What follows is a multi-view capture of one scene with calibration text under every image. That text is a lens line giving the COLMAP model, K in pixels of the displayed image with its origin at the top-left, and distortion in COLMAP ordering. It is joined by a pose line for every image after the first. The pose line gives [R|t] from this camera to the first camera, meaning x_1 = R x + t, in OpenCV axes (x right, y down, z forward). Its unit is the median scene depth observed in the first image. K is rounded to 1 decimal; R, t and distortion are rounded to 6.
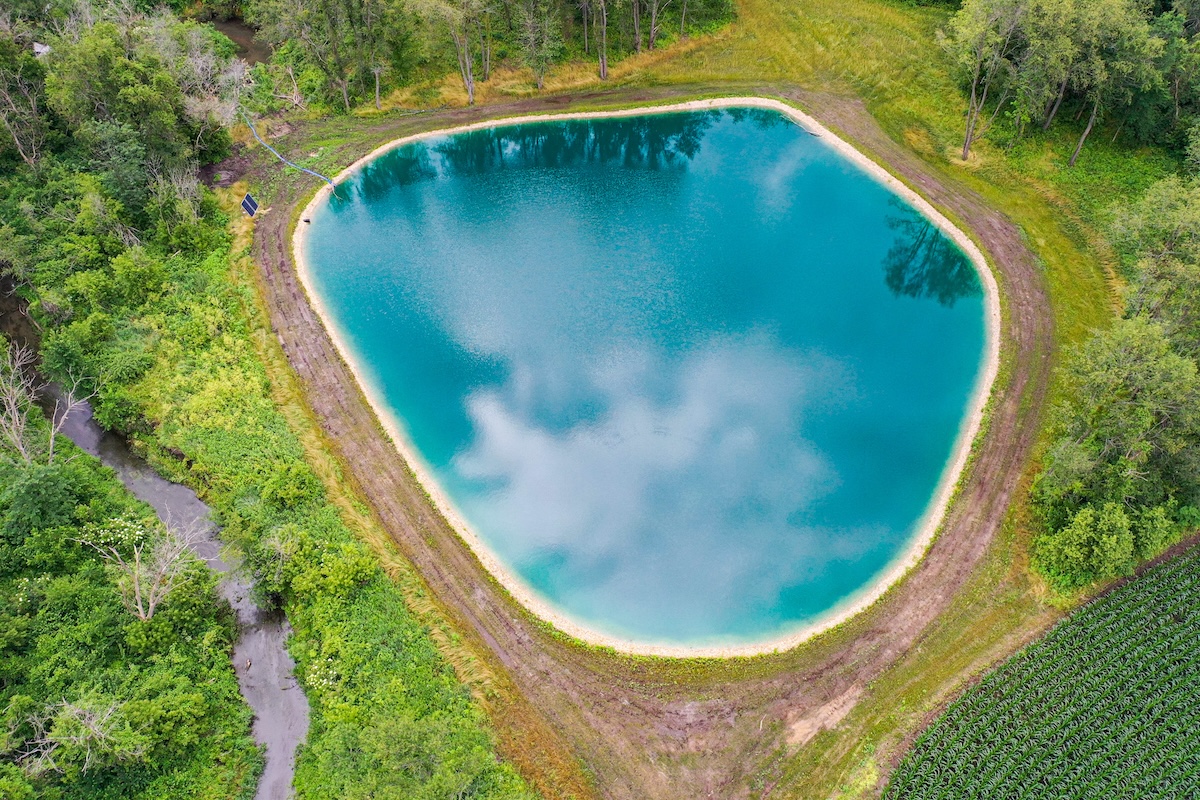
lens RADIAL K [[943.8, 0, 593.1], [0, 943.8, 401.5], [0, 0, 1]] dist [0.001913, 0.005663]
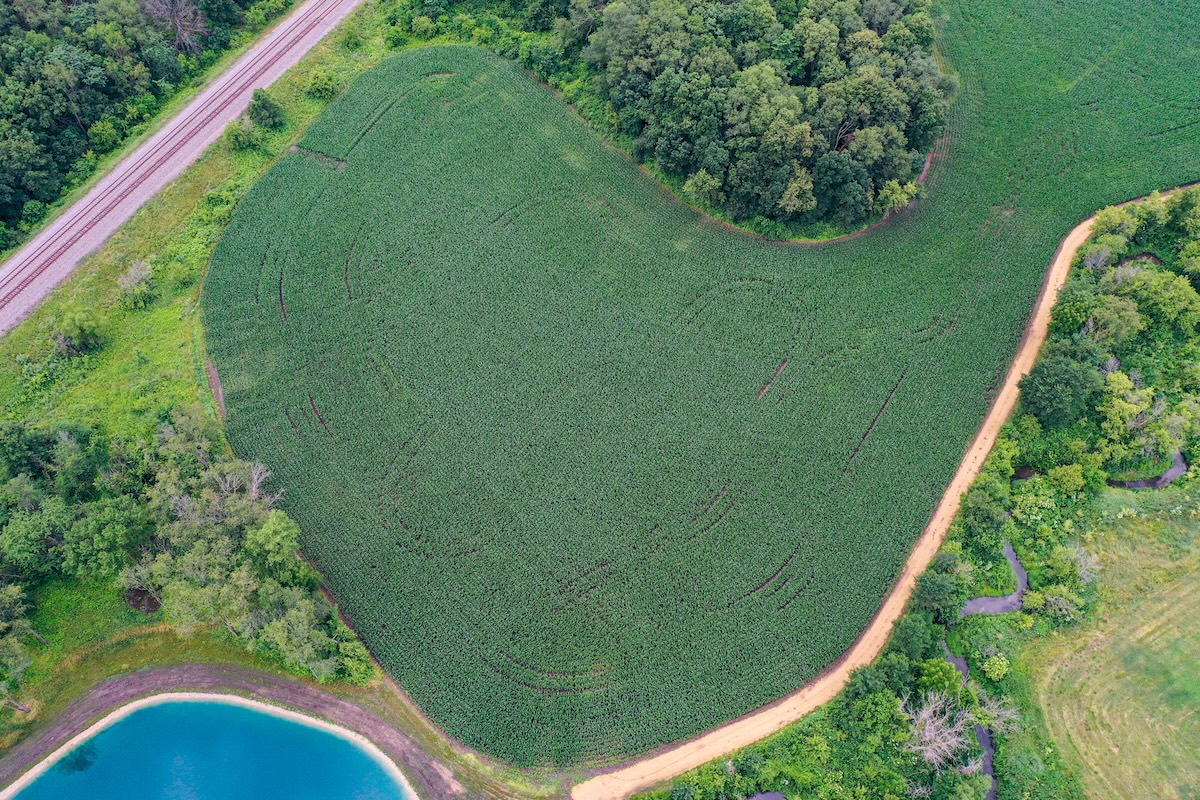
lens RADIAL K [[943.8, 0, 604.0], [0, 943.8, 406.1], [0, 0, 1]] dist [0.001913, 0.005663]
pose [[-0.228750, -0.776664, 0.586912, -0.409136], [0.742820, 0.250417, 0.620894, -0.868923], [-0.629199, 0.578000, 0.519639, -0.791967]]
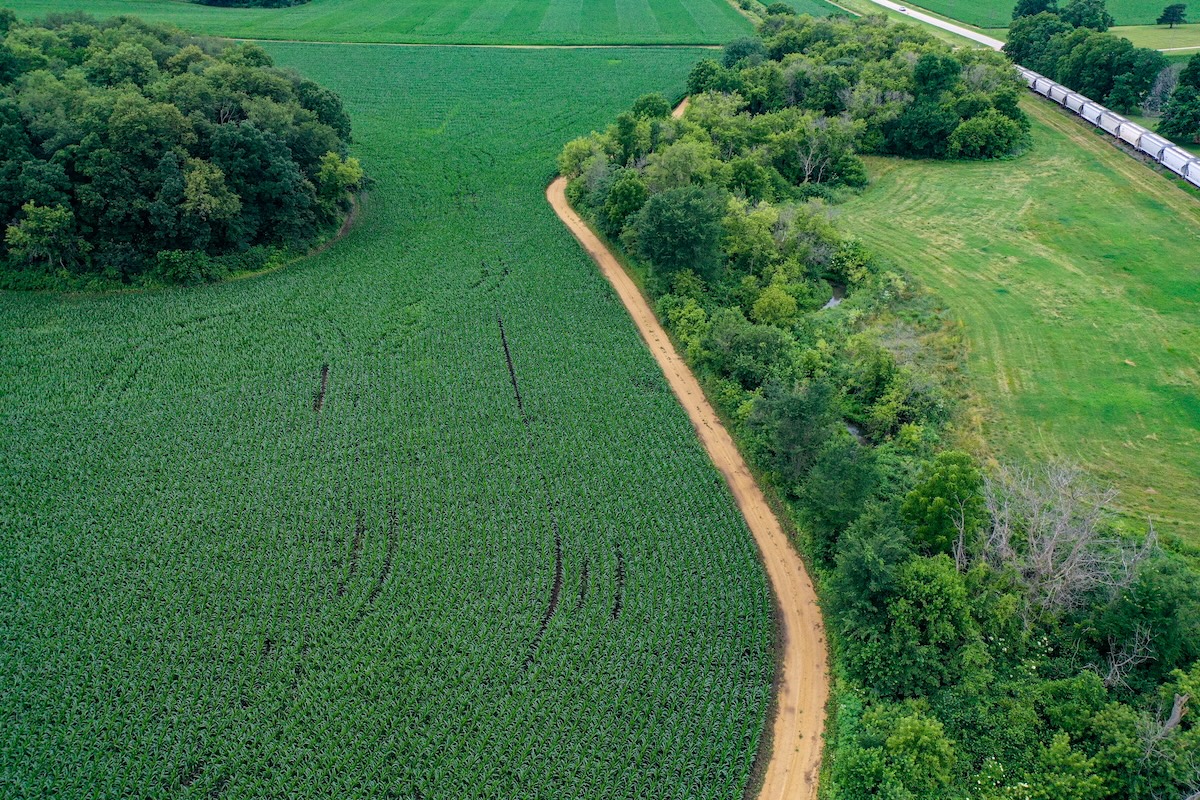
lens RADIAL K [[943.8, 0, 602.5], [0, 943.8, 402.8], [0, 0, 1]] dist [0.001913, 0.005663]
pose [[-0.853793, -0.246382, 0.458621, 0.017820], [0.391893, 0.275757, 0.877712, -0.049320], [-0.342720, 0.929115, -0.138884, 0.276591]]
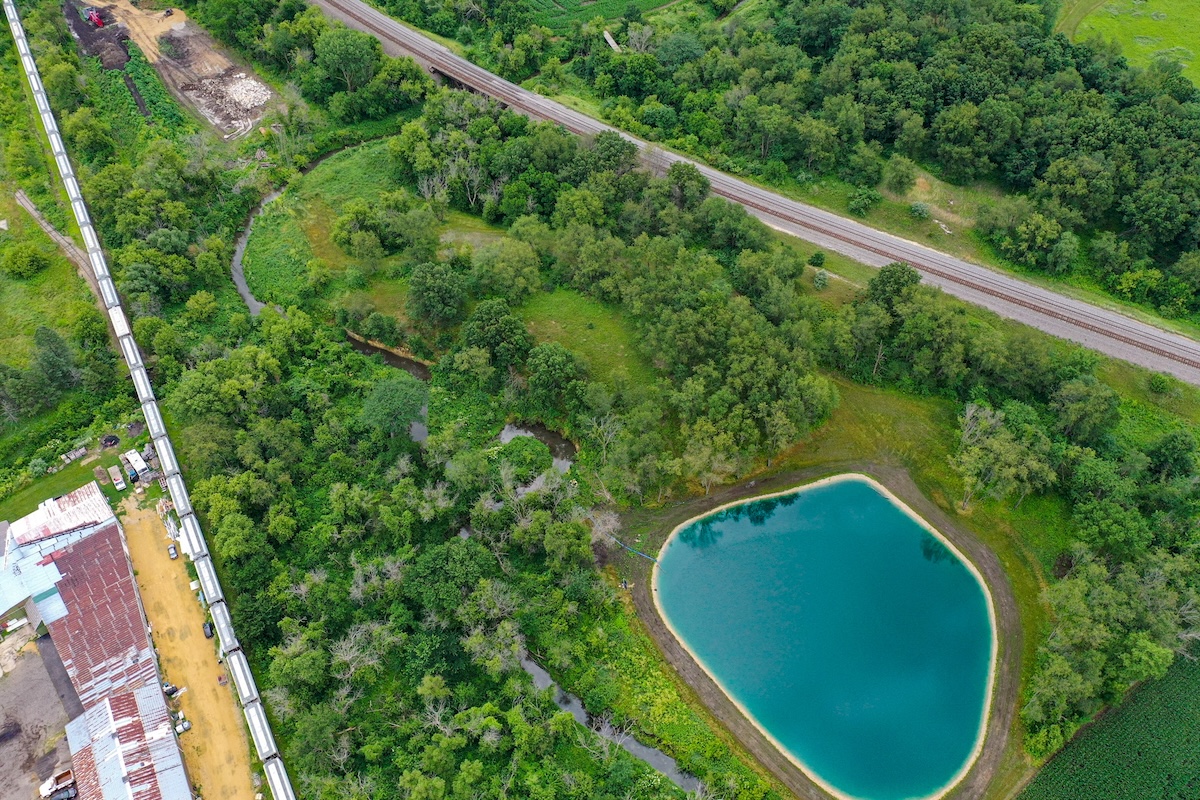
lens RADIAL K [[943.8, 0, 604.0], [0, 943.8, 405.4], [0, 0, 1]] dist [0.001913, 0.005663]
pose [[0.991211, -0.098093, 0.088756, -0.726093], [0.094783, 0.994662, 0.040783, -0.886669], [-0.092283, -0.032012, 0.995218, -1.277484]]
